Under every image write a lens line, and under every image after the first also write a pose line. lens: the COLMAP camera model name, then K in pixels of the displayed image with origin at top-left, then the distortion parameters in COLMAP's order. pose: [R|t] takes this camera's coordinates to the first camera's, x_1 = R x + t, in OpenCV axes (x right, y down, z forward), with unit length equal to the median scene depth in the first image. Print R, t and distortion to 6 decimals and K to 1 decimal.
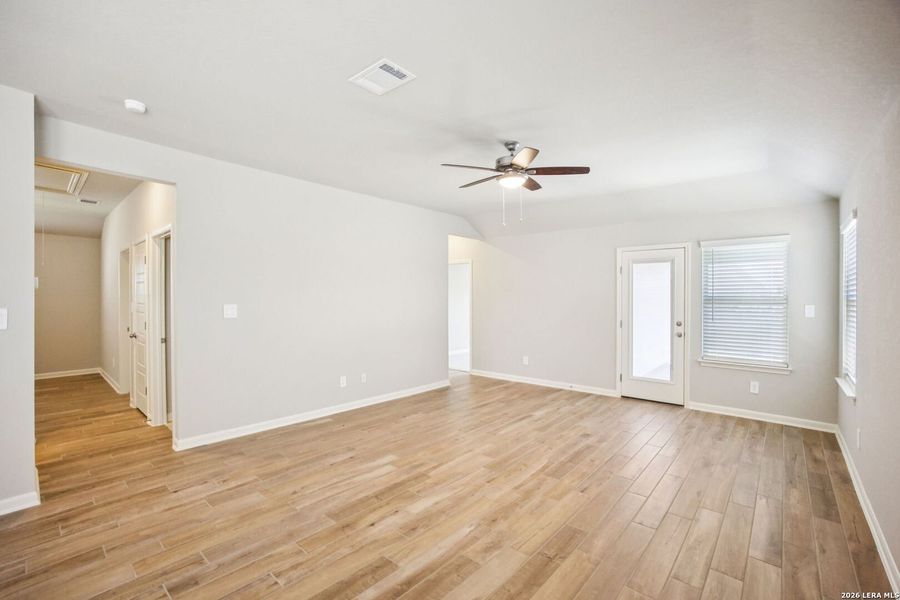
lens RADIAL K [[384.6, 0, 452.1], [0, 384.6, 297.6], [0, 0, 1]] dist [-0.051776, 0.020999]
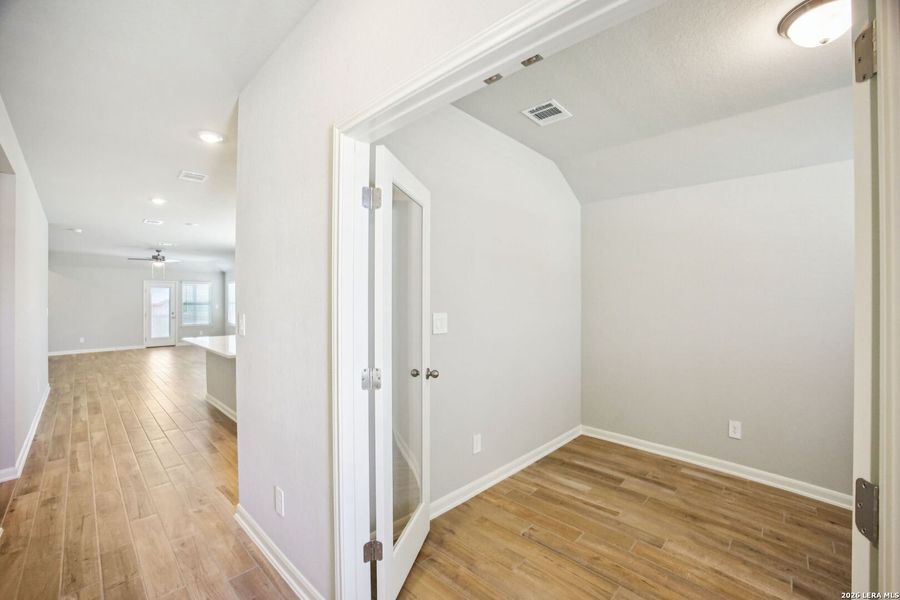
lens RADIAL K [[384.6, 0, 452.1], [0, 384.6, 297.6], [0, 0, 1]] dist [-0.051776, 0.020999]
pose [[0.034872, 0.003094, 0.999387, -2.316596], [0.007010, 0.999970, -0.003341, -0.015060], [-0.999367, 0.007122, 0.034849, -1.180462]]
